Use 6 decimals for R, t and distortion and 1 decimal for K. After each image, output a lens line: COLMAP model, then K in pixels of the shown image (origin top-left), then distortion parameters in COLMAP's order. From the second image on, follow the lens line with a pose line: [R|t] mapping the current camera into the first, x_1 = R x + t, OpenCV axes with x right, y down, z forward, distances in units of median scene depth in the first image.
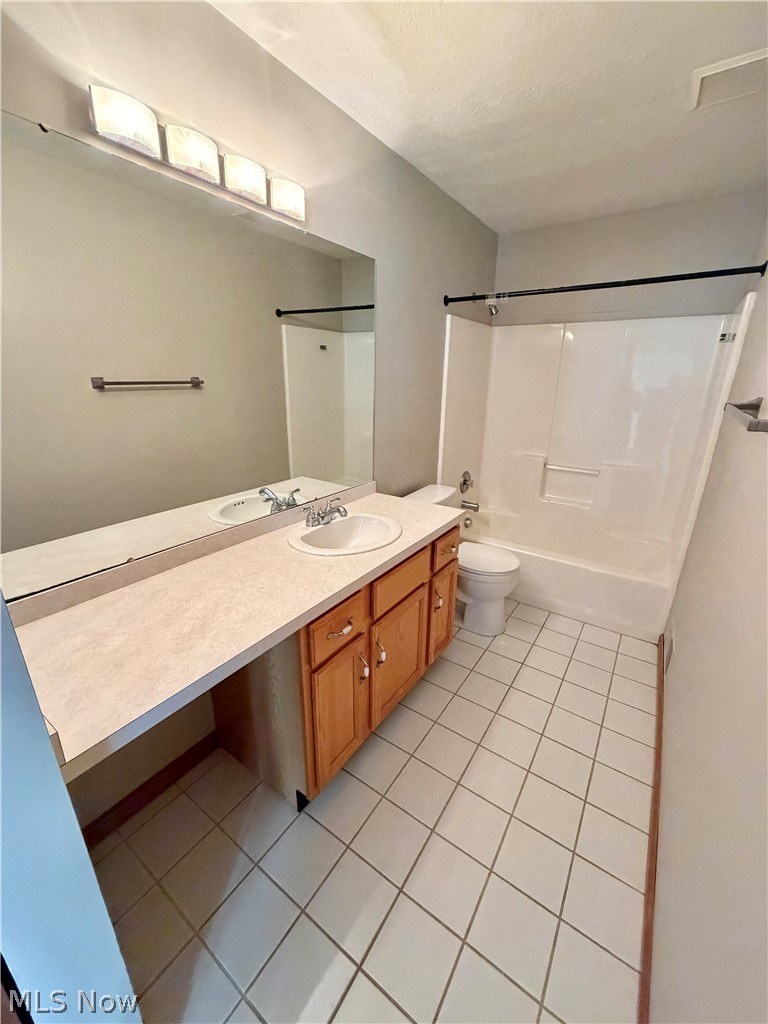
lens RADIAL K [[406.6, 0, 356.0], [0, 406.6, 531.1], [0, 0, 1]] dist [-0.008284, 0.004407]
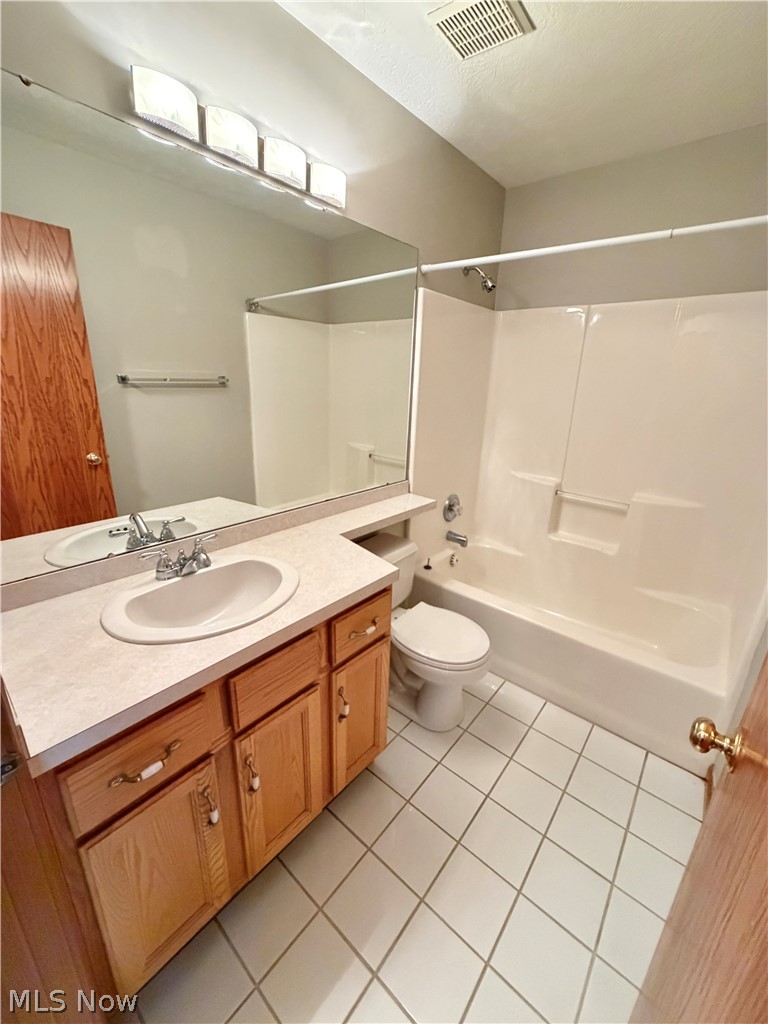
lens RADIAL K [[406.6, 0, 375.6], [0, 406.6, 509.1], [0, 0, 1]] dist [-0.008284, 0.004407]
pose [[0.995594, 0.065369, -0.067235, 0.096169], [-0.067613, 0.997209, -0.031660, -0.044306], [0.064978, 0.036066, 0.997235, 0.120938]]
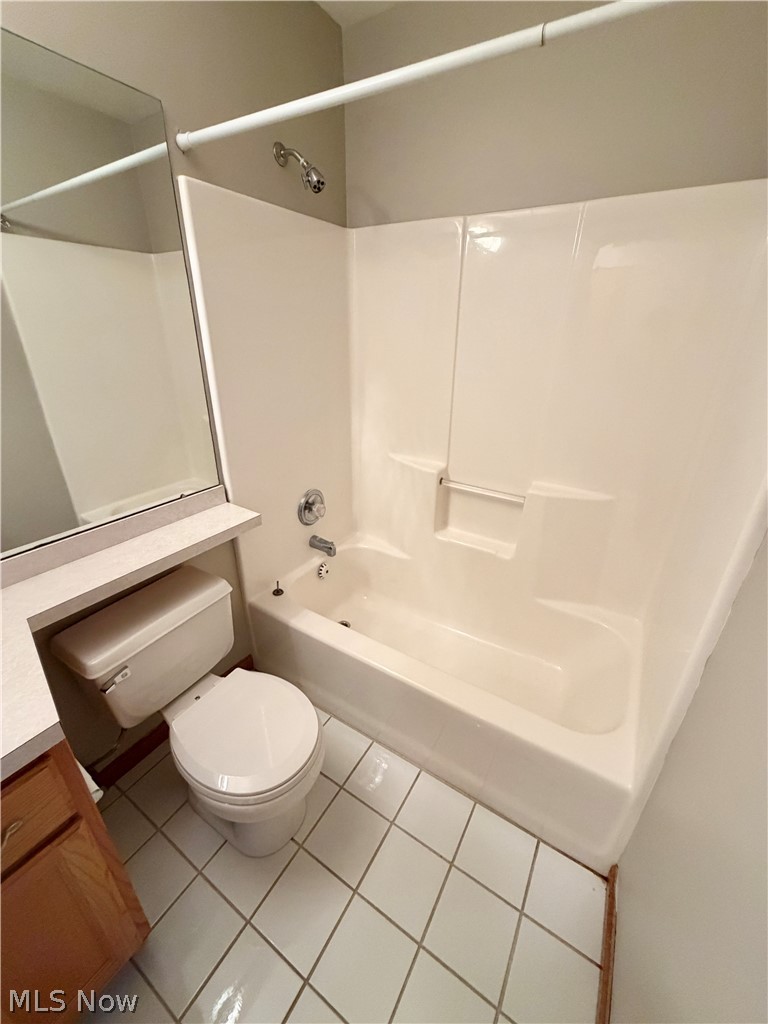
lens RADIAL K [[406.6, 0, 382.6], [0, 406.6, 508.2], [0, 0, 1]] dist [-0.008284, 0.004407]
pose [[0.997571, -0.007583, 0.069237, 0.178158], [0.002283, 0.997082, 0.076304, -0.086719], [-0.069614, -0.075960, 0.994678, 0.223557]]
